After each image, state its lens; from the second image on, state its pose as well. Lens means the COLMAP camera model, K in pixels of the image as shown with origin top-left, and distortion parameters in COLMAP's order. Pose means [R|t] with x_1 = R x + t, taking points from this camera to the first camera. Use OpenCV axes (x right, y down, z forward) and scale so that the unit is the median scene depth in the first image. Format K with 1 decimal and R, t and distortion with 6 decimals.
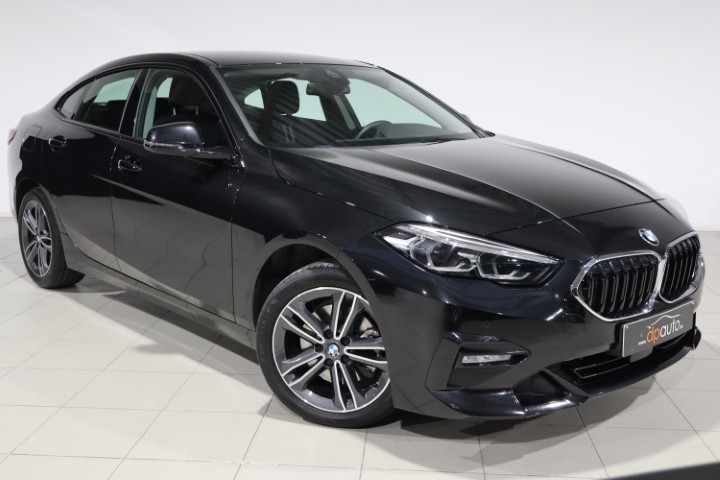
lens RADIAL K [[792.8, 0, 358.4], [0, 792.8, 243.3], [0, 0, 1]] dist [0.067676, 0.000000]
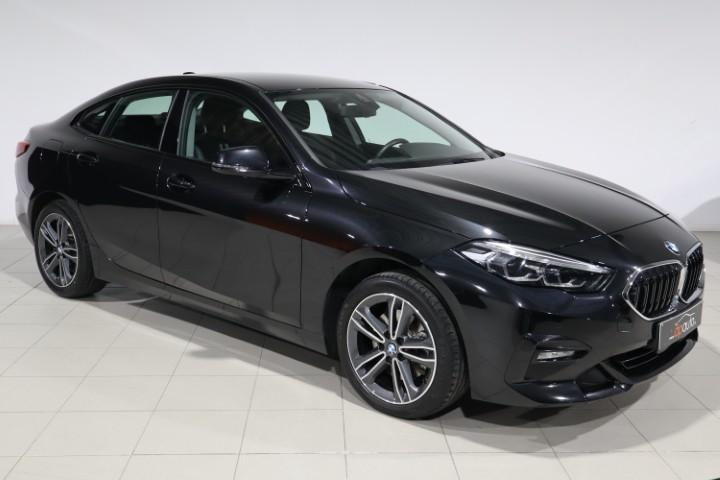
lens RADIAL K [[792.8, 0, 364.8], [0, 792.8, 236.3], [0, 0, 1]] dist [0.067676, 0.000000]
pose [[0.990655, -0.011238, 0.135928, -0.221756], [0.011471, 0.999934, -0.000929, -0.026078], [-0.135909, 0.002480, 0.990718, -0.105057]]
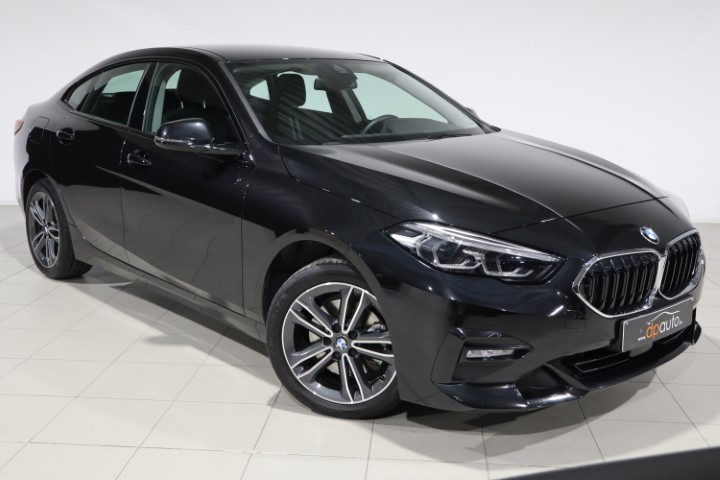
lens RADIAL K [[815.6, 0, 357.5], [0, 815.6, 241.1], [0, 0, 1]] dist [0.075485, 0.000000]
pose [[0.999982, 0.004902, -0.003435, -0.006753], [-0.004851, 0.999882, 0.014575, -0.012262], [0.003507, -0.014558, 0.999888, -0.050124]]
